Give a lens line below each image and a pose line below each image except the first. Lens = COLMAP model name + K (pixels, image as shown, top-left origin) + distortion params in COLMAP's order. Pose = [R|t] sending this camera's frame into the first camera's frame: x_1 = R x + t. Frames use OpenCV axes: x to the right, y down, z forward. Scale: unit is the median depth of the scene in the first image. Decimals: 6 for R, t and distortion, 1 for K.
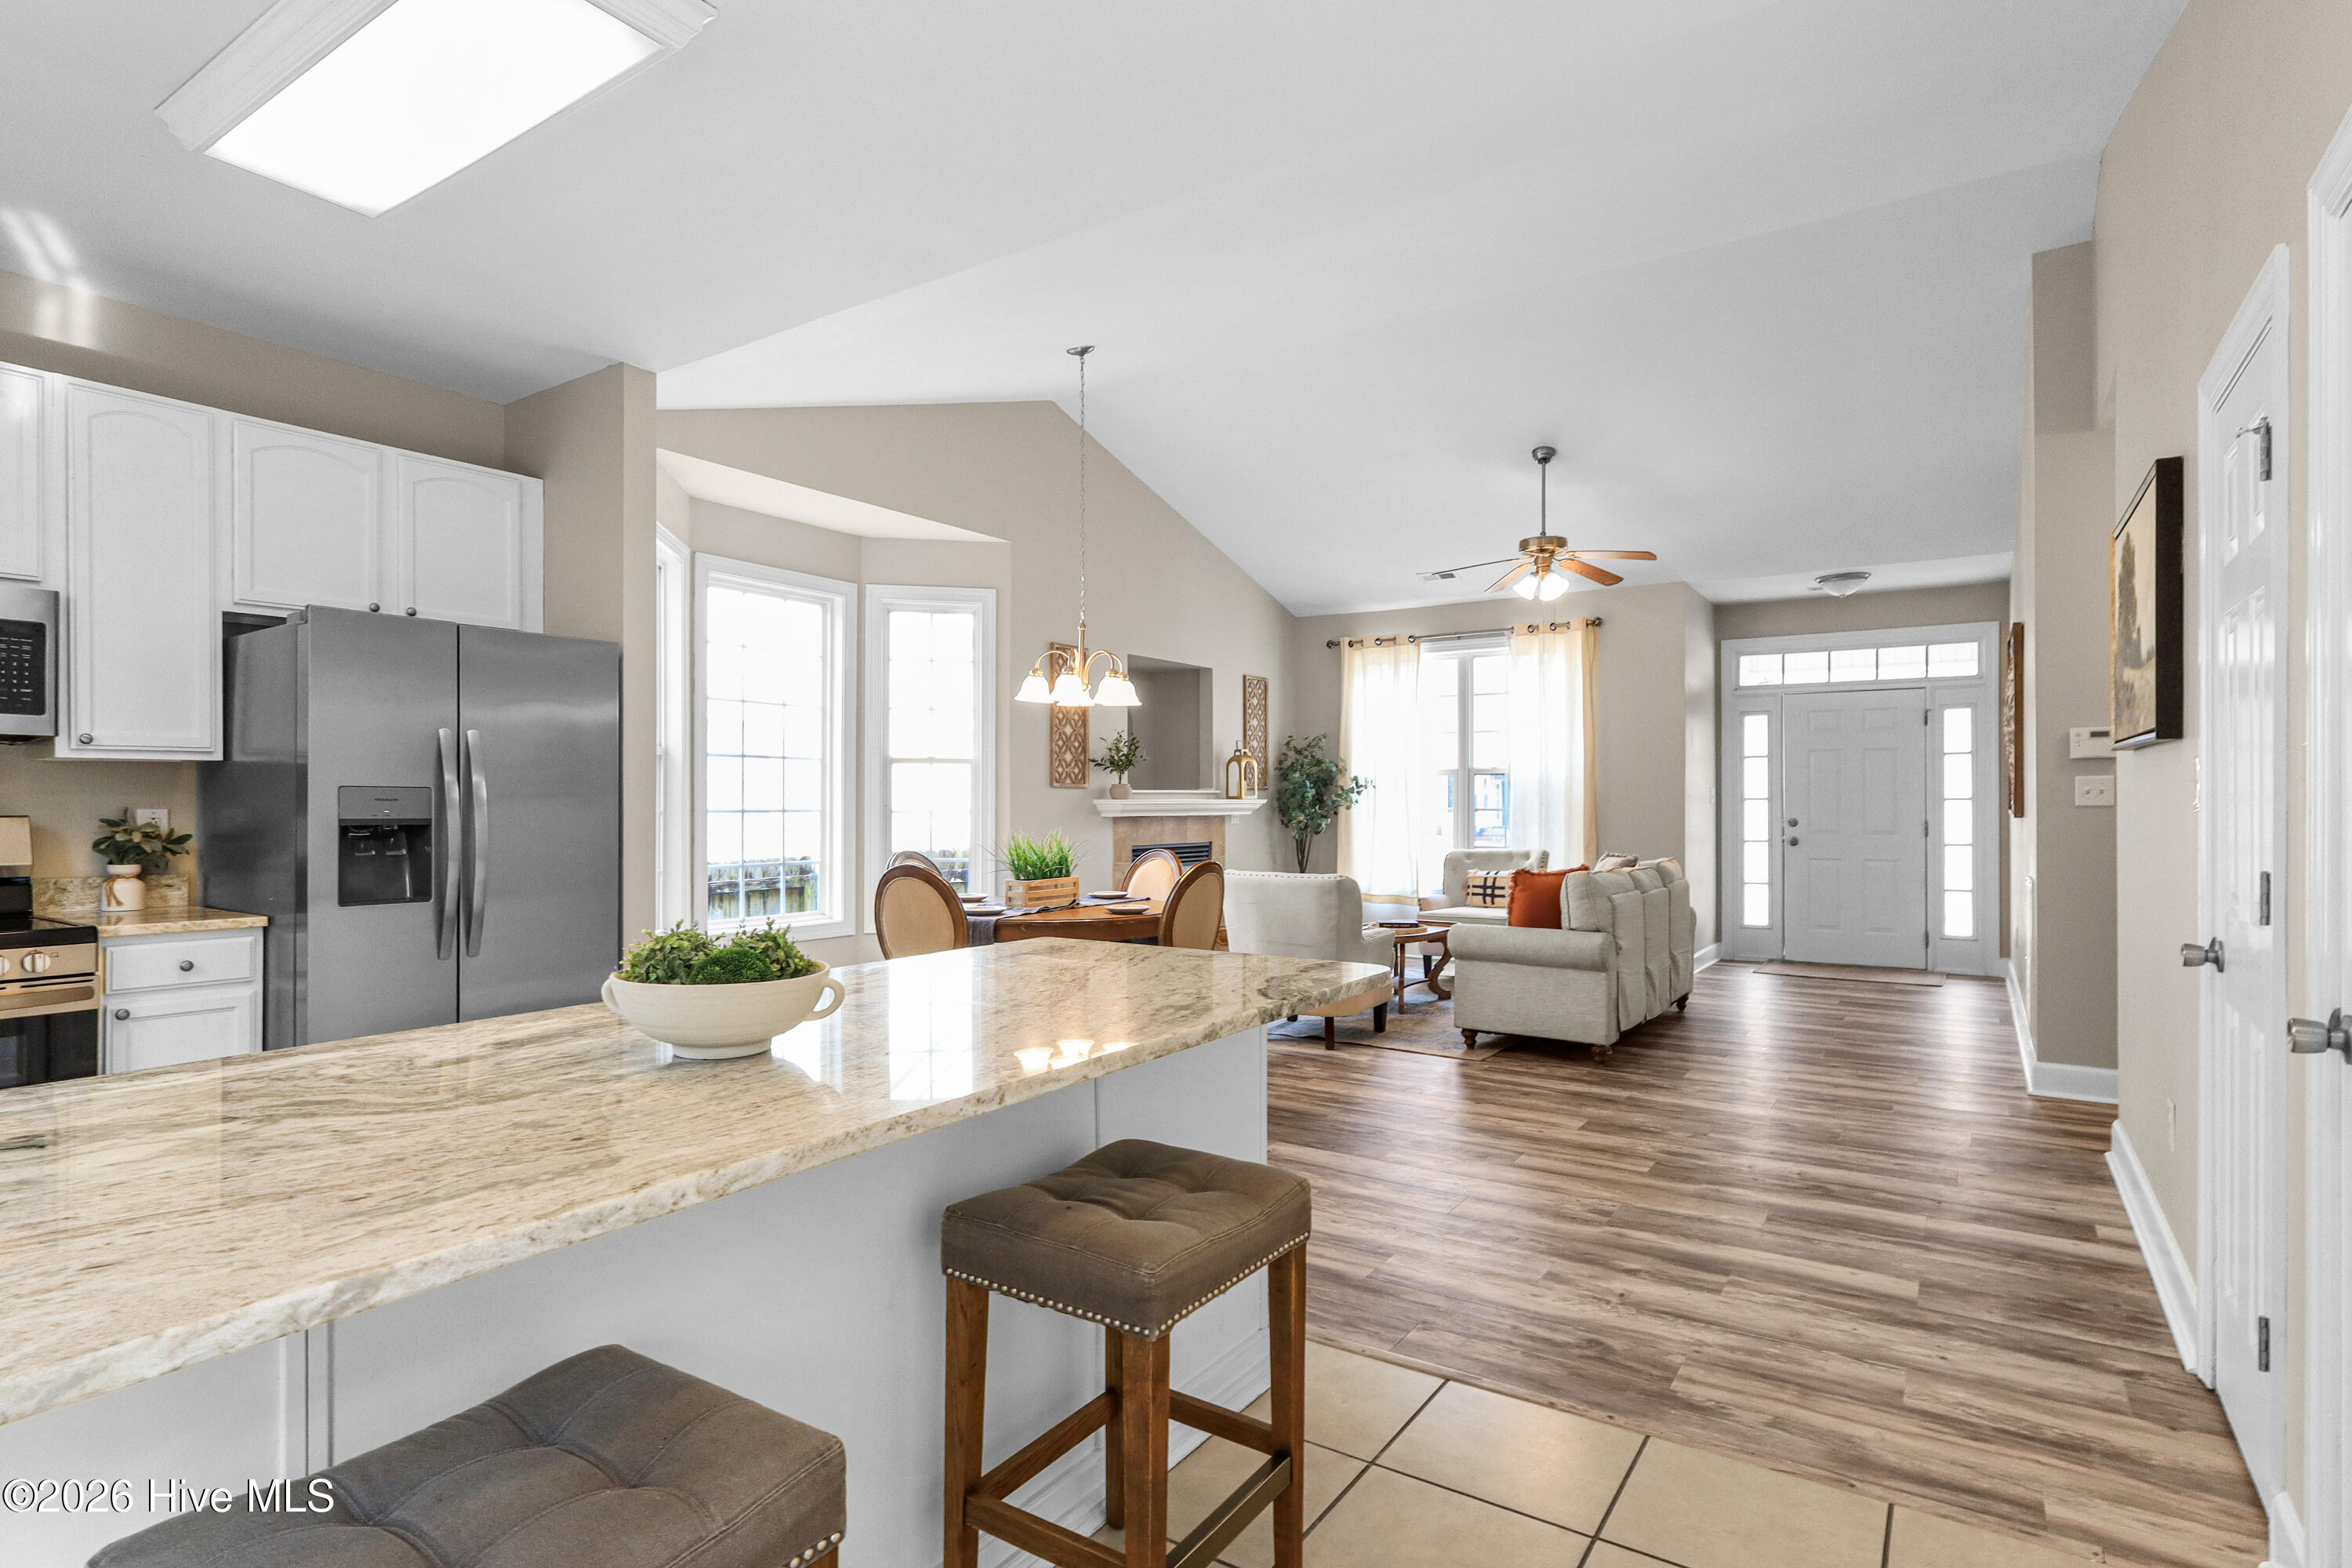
lens RADIAL K [[1182.6, 0, 1179.8], [0, 1182.6, 801.7], [0, 0, 1]] dist [0.000970, -0.000555]
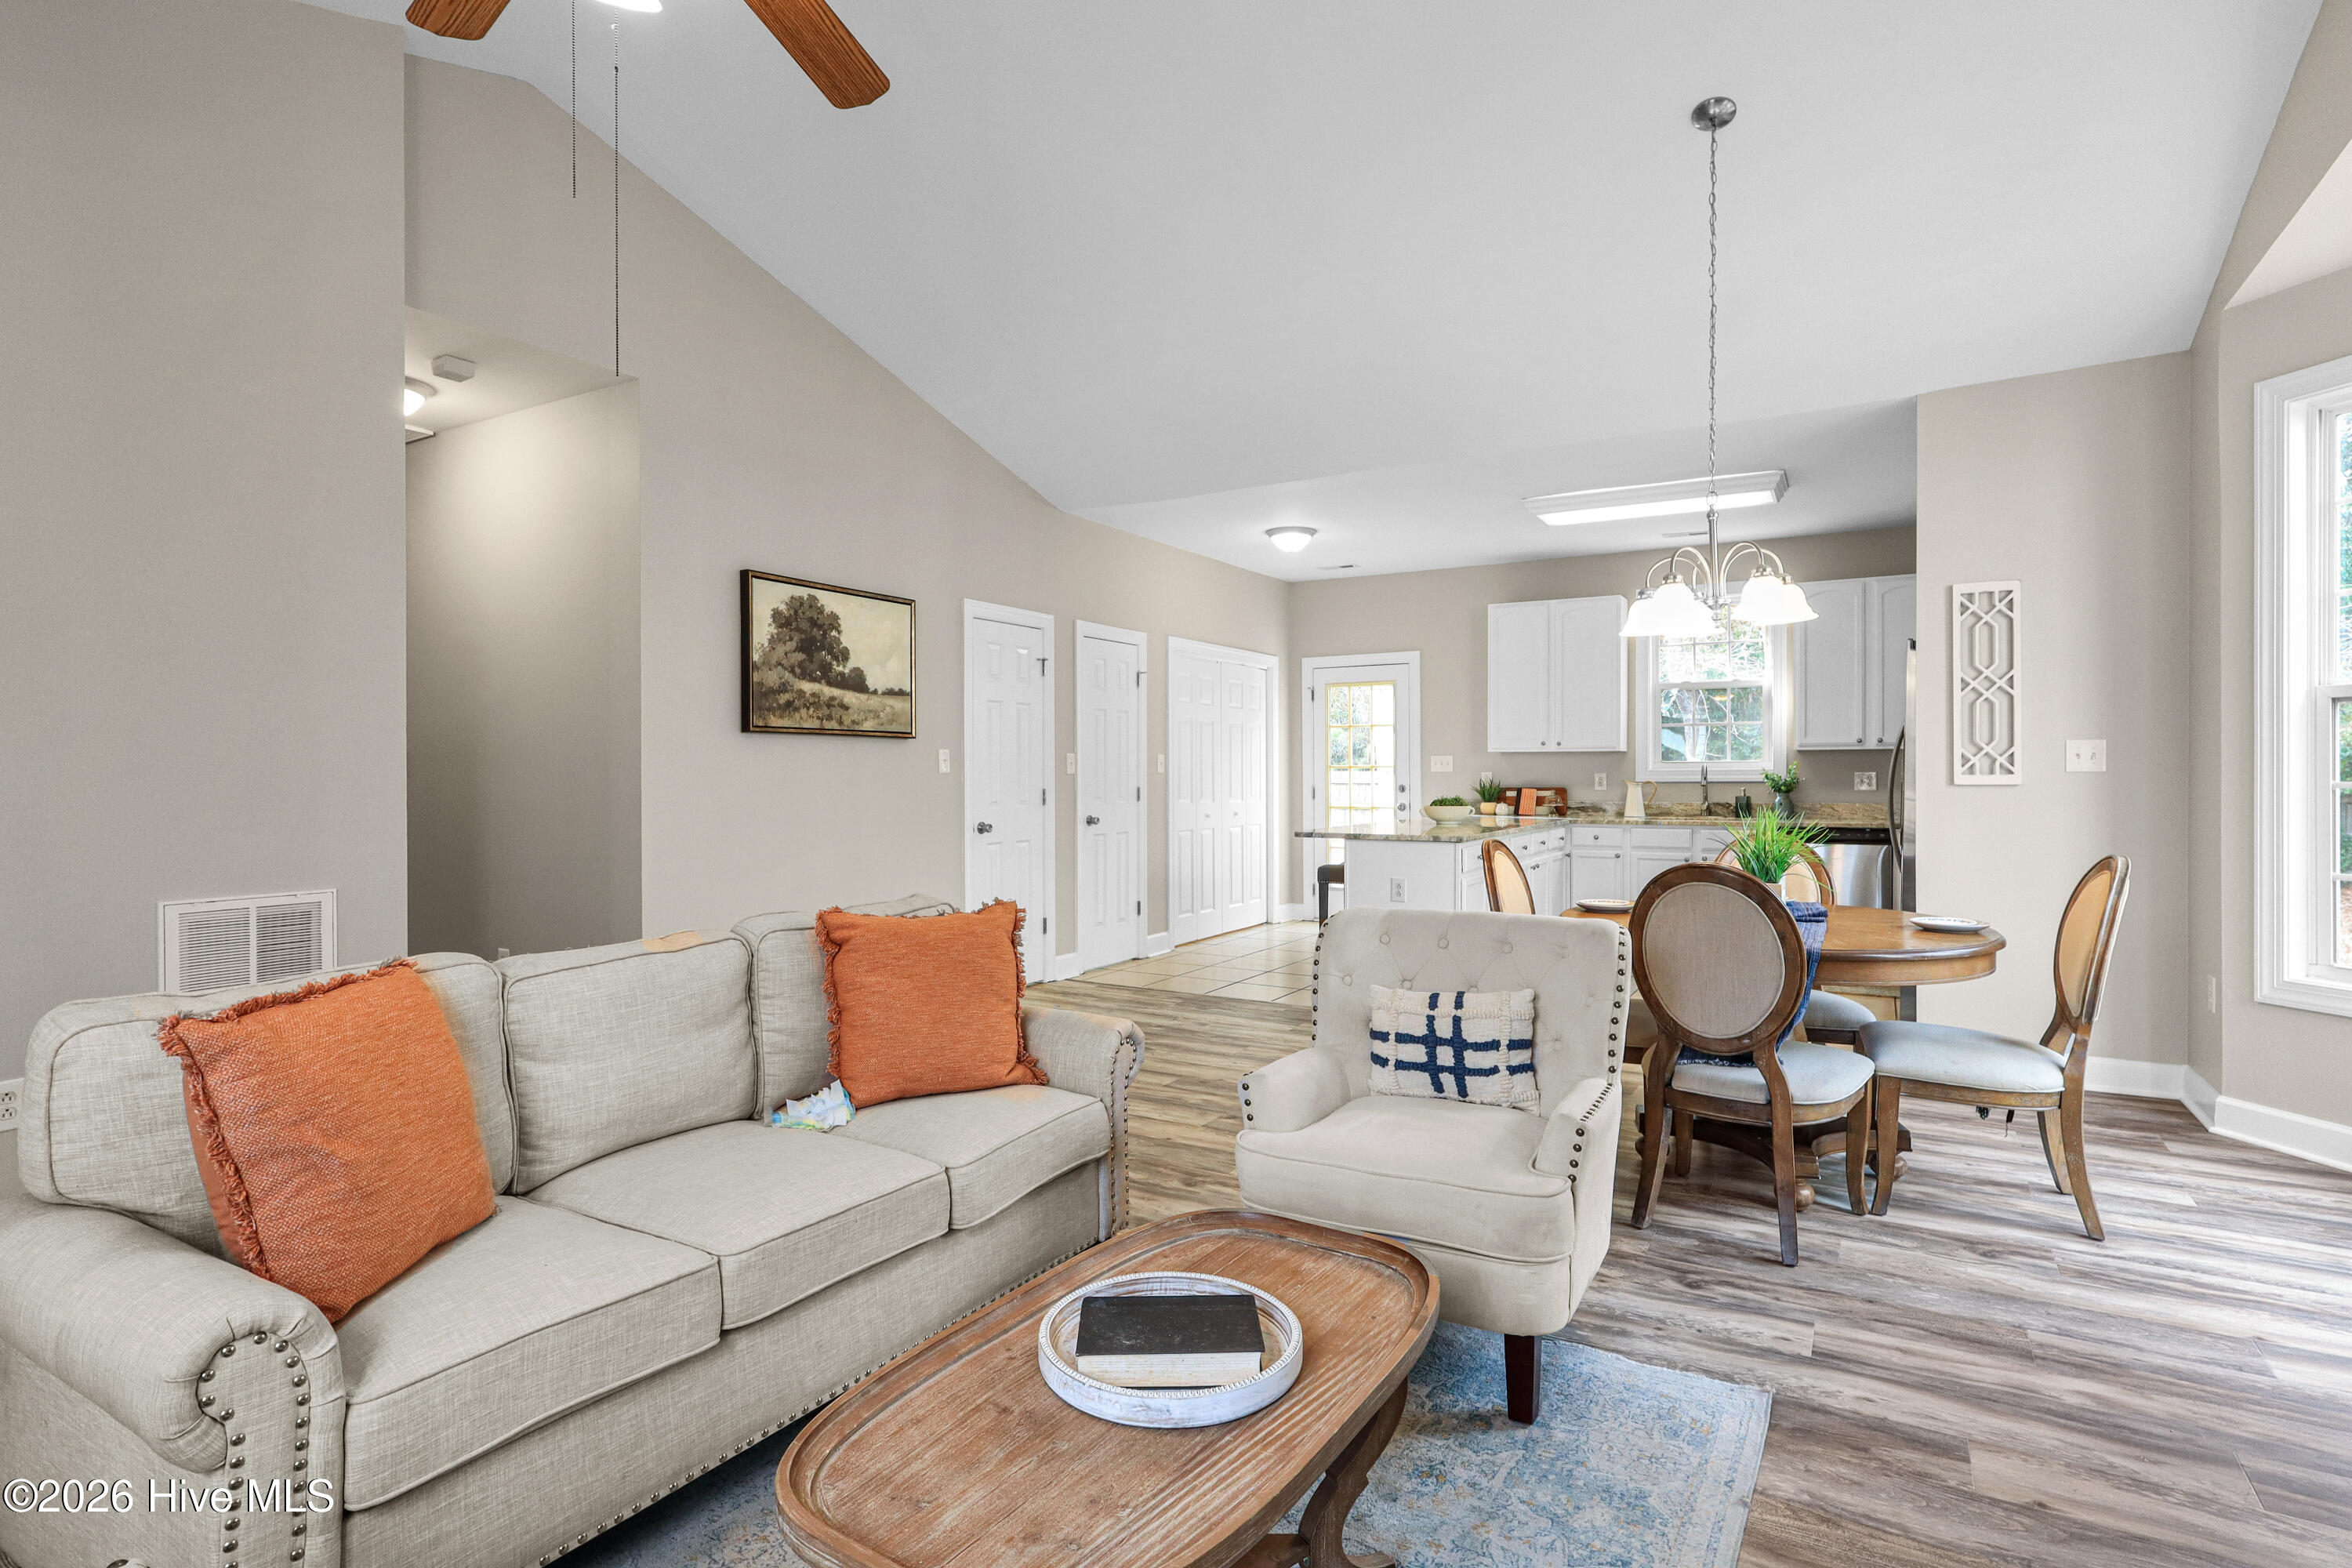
lens RADIAL K [[1182.6, 0, 1172.9], [0, 1182.6, 774.4], [0, 0, 1]] dist [0.000970, -0.000555]
pose [[-0.998721, 0.002391, -0.050495, 0.170244], [0.002234, 0.999993, 0.003155, 0.000560], [0.050502, 0.003038, -0.998719, 1.064388]]
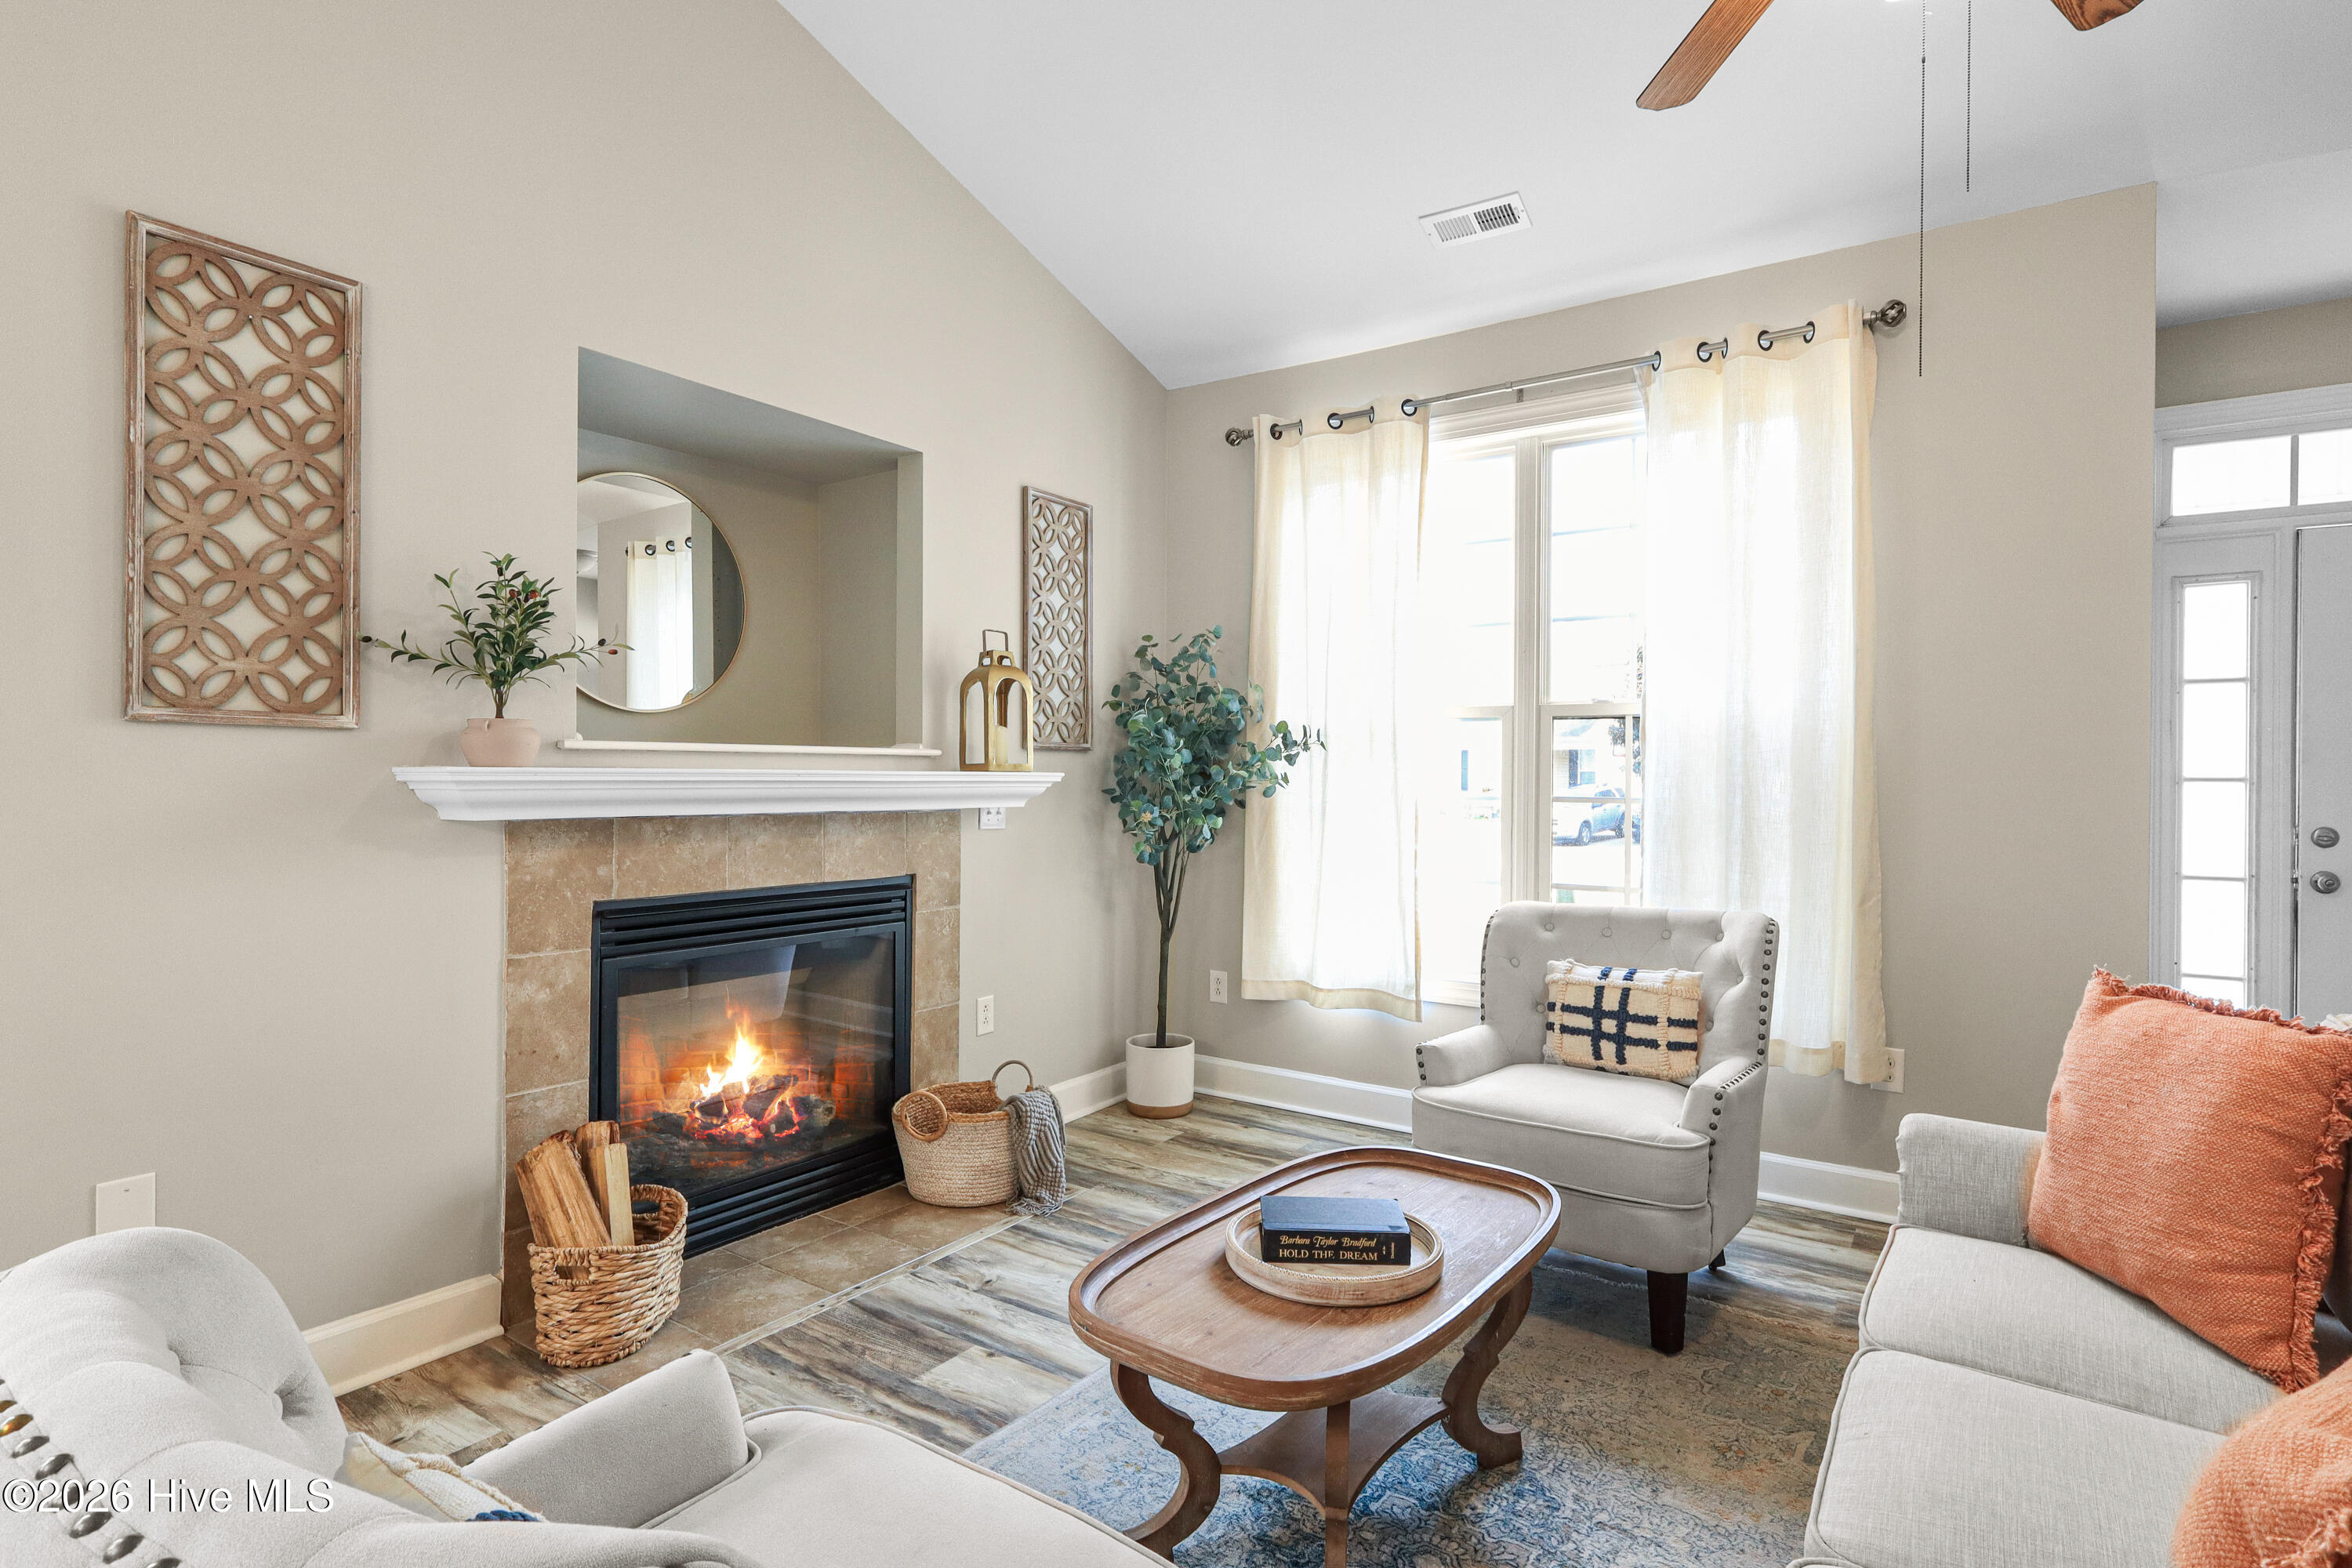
lens RADIAL K [[1182.6, 0, 1172.1], [0, 1182.6, 782.7], [0, 0, 1]] dist [0.000970, -0.000555]
pose [[0.999864, 0.007406, -0.014764, 0.130571], [-0.007353, 0.999966, 0.003630, -0.000087], [0.014790, -0.003521, 0.999884, 0.632656]]
